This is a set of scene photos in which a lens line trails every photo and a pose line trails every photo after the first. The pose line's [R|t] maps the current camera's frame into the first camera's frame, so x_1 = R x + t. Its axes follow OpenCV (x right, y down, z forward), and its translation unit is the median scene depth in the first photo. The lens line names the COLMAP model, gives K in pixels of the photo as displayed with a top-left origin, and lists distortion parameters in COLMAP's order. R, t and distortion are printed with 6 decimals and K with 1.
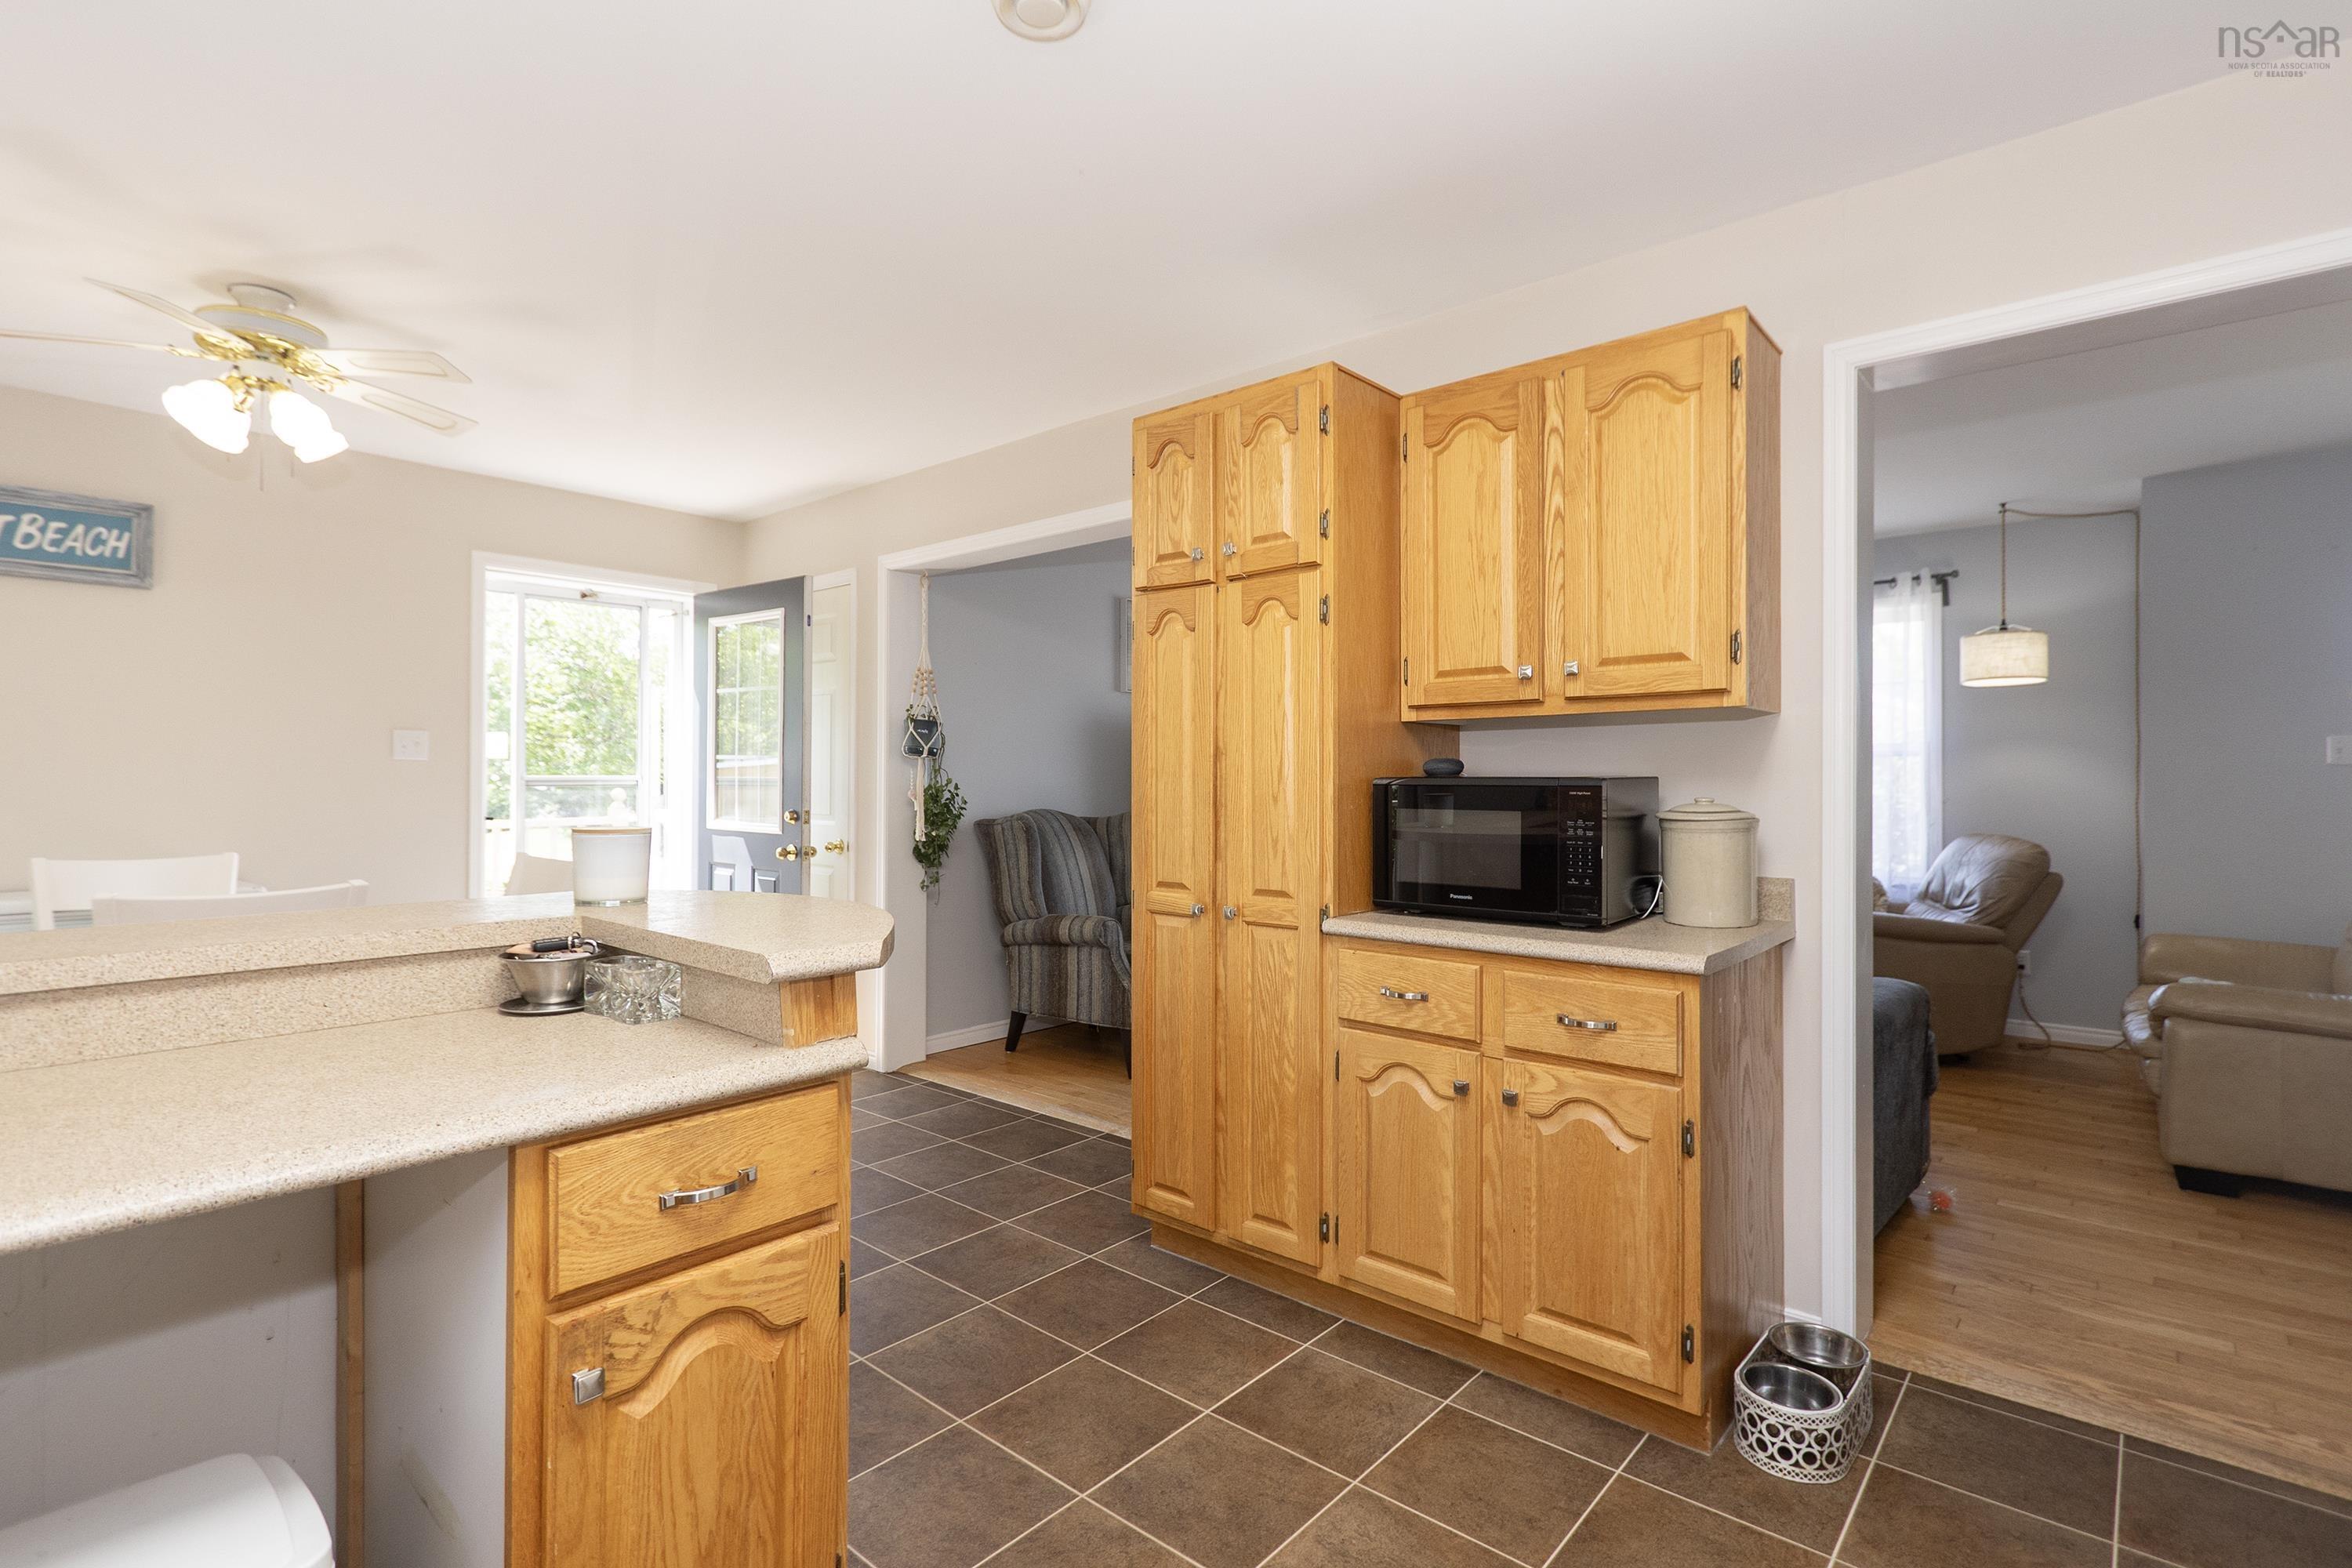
lens RADIAL K [[1110.1, 0, 1210.0], [0, 1110.1, 782.9], [0, 0, 1]] dist [-0.002919, -0.000801]
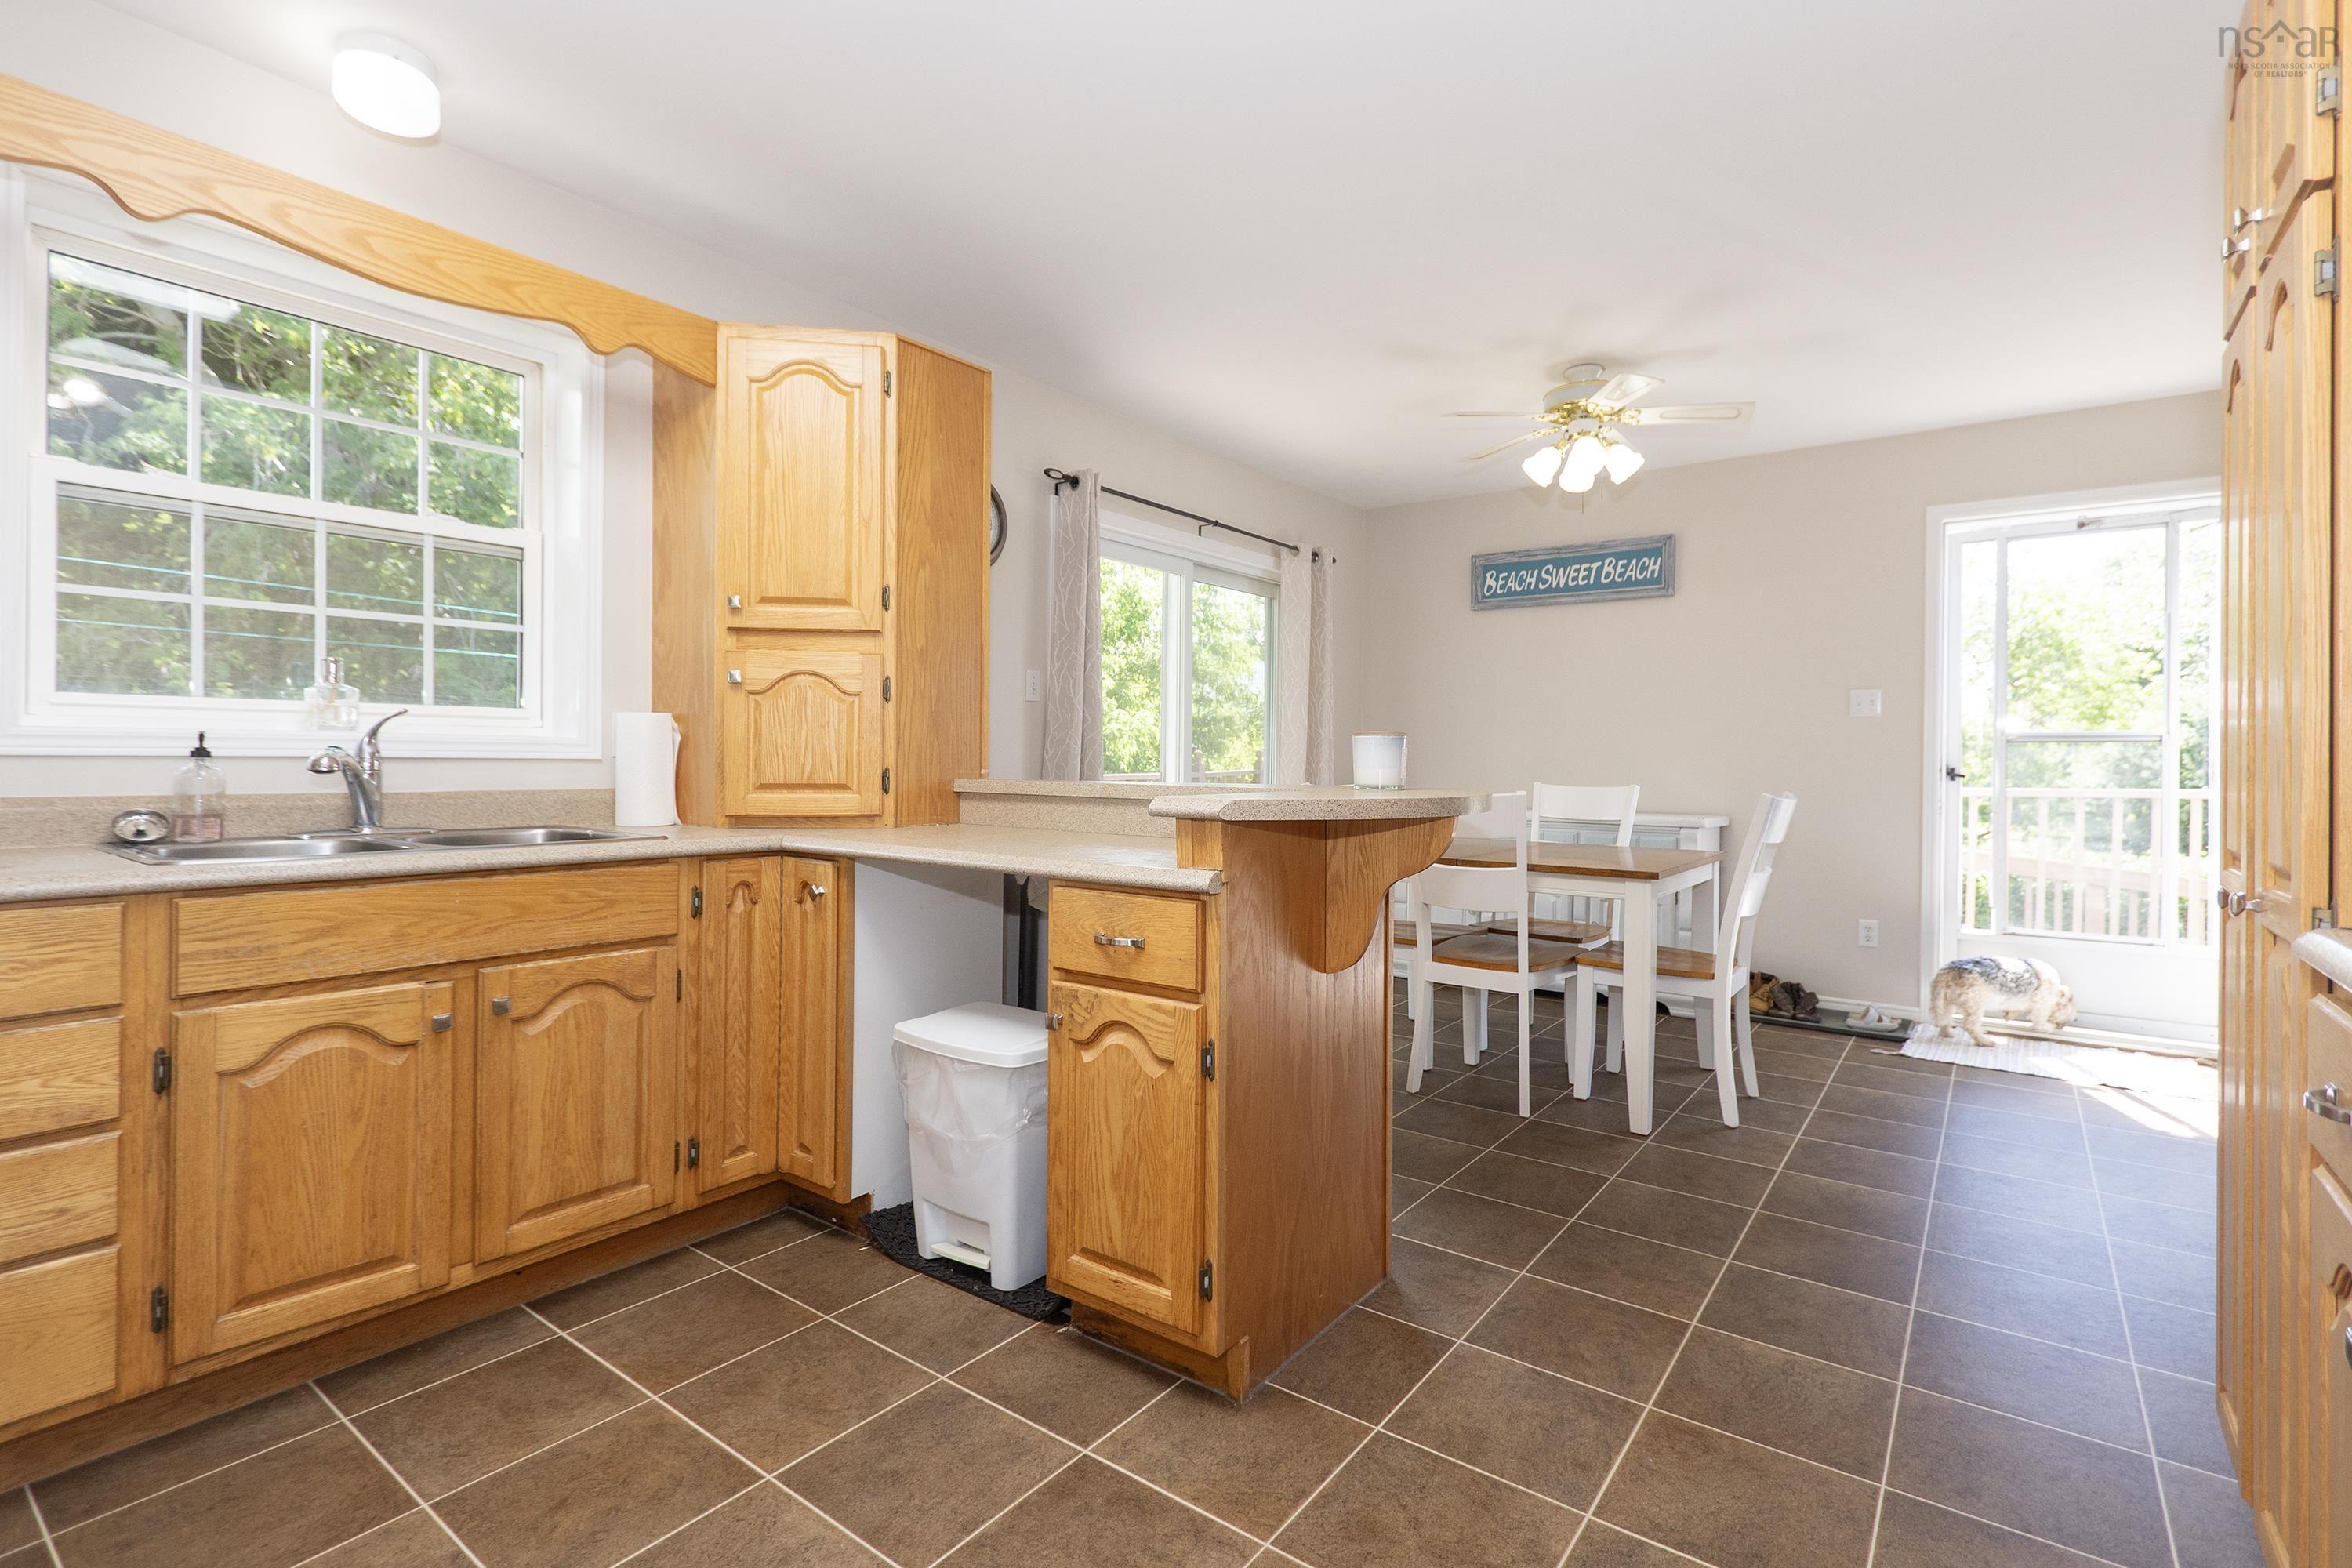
lens RADIAL K [[1097.2, 0, 1167.0], [0, 1097.2, 754.7], [0, 0, 1]] dist [0.003884, -0.000367]
pose [[0.054379, -0.006888, -0.998497, 0.356596], [-0.010039, 0.999922, -0.007445, 0.036029], [0.998470, 0.010429, 0.054305, 0.315755]]
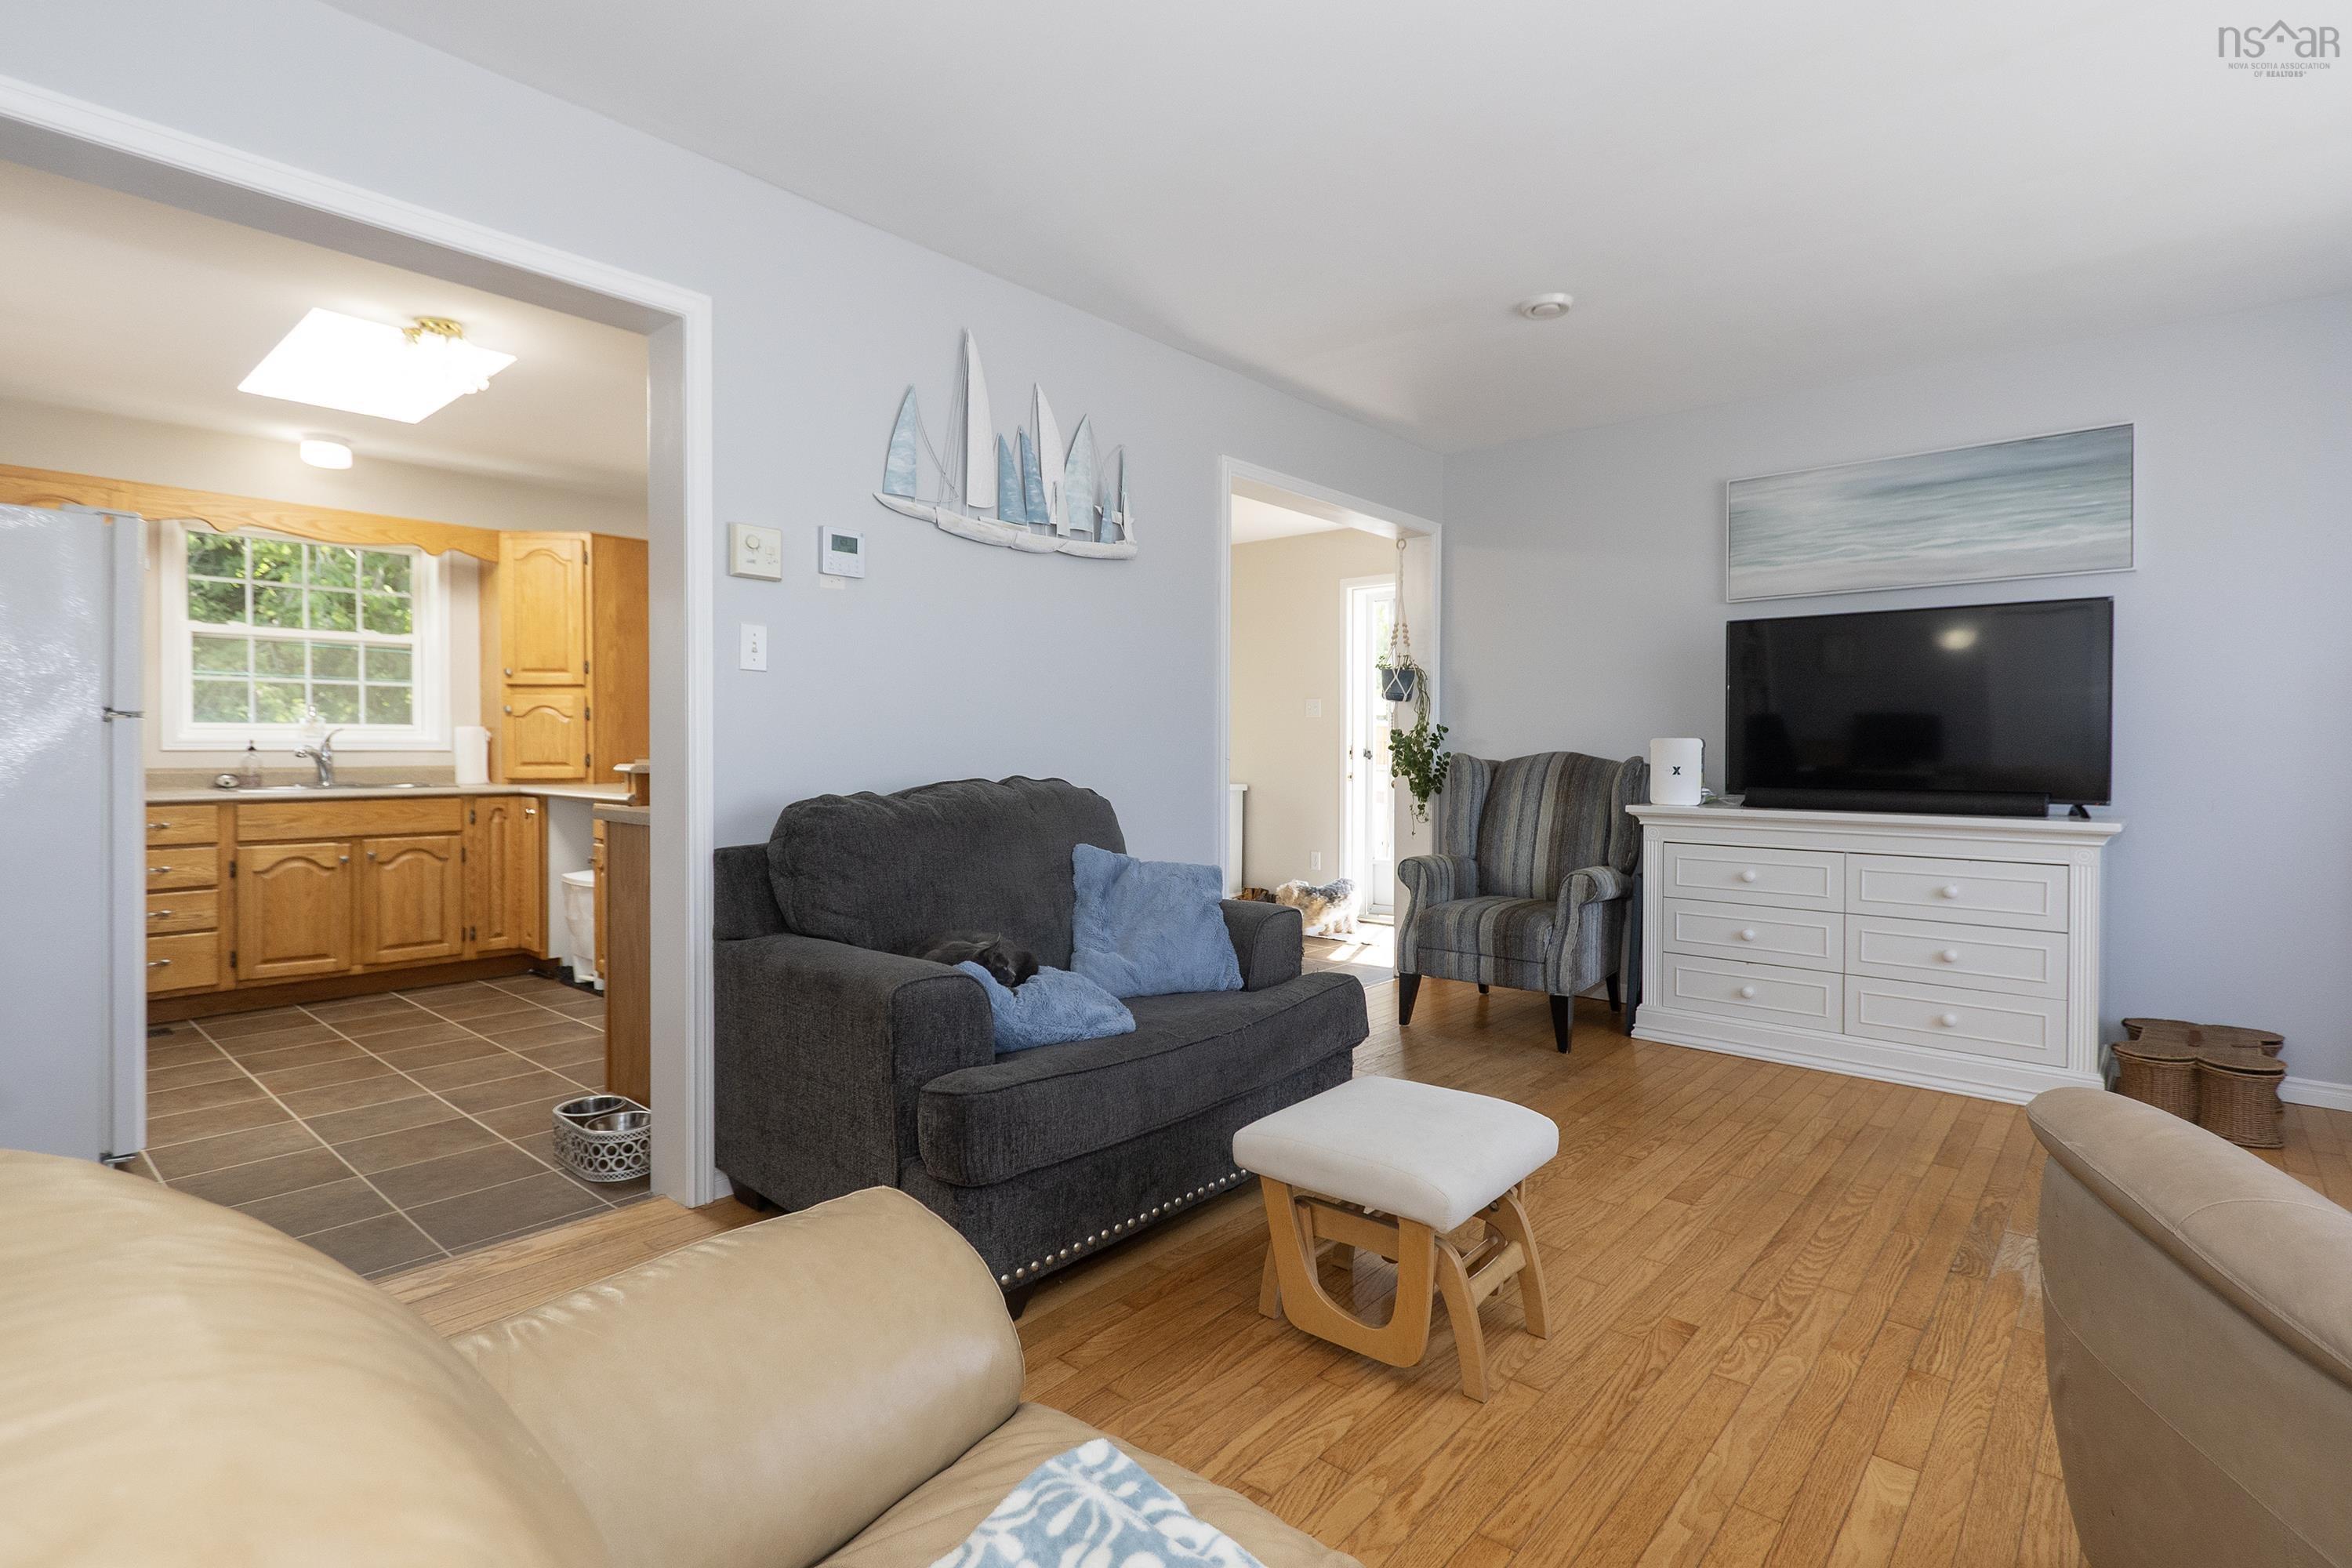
lens RADIAL K [[1118.7, 0, 1174.9], [0, 1118.7, 755.3], [0, 0, 1]] dist [0.001478, 0.000637]
pose [[-0.017404, 0.003710, -0.999842, 1.097851], [-0.003180, 0.999988, 0.003766, 0.035076], [0.999843, 0.003245, -0.017392, 0.989499]]
